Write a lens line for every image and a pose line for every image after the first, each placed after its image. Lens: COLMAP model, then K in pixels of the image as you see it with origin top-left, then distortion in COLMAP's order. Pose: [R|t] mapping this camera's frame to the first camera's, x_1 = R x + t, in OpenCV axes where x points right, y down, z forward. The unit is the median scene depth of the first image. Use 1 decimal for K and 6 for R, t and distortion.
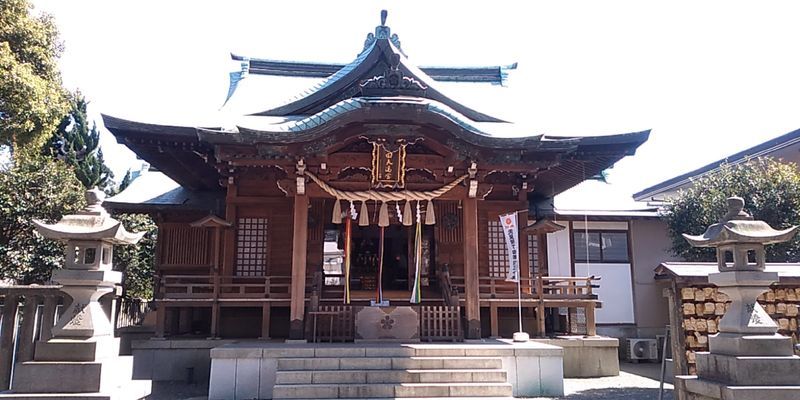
lens RADIAL K [[615.6, 0, 400.0], [0, 615.6, 200.0], [0, 0, 1]] dist [-0.001848, 0.001581]
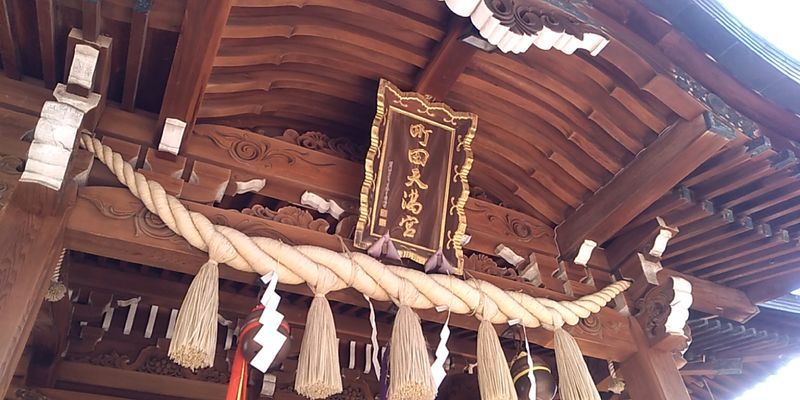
lens RADIAL K [[615.6, 0, 400.0], [0, 615.6, 200.0], [0, 0, 1]] dist [-0.001848, 0.001581]
pose [[0.939004, 0.194302, 0.283759, -0.102095], [-0.044395, 0.886684, -0.460240, 0.076508], [-0.341030, 0.419569, 0.841225, 0.754694]]
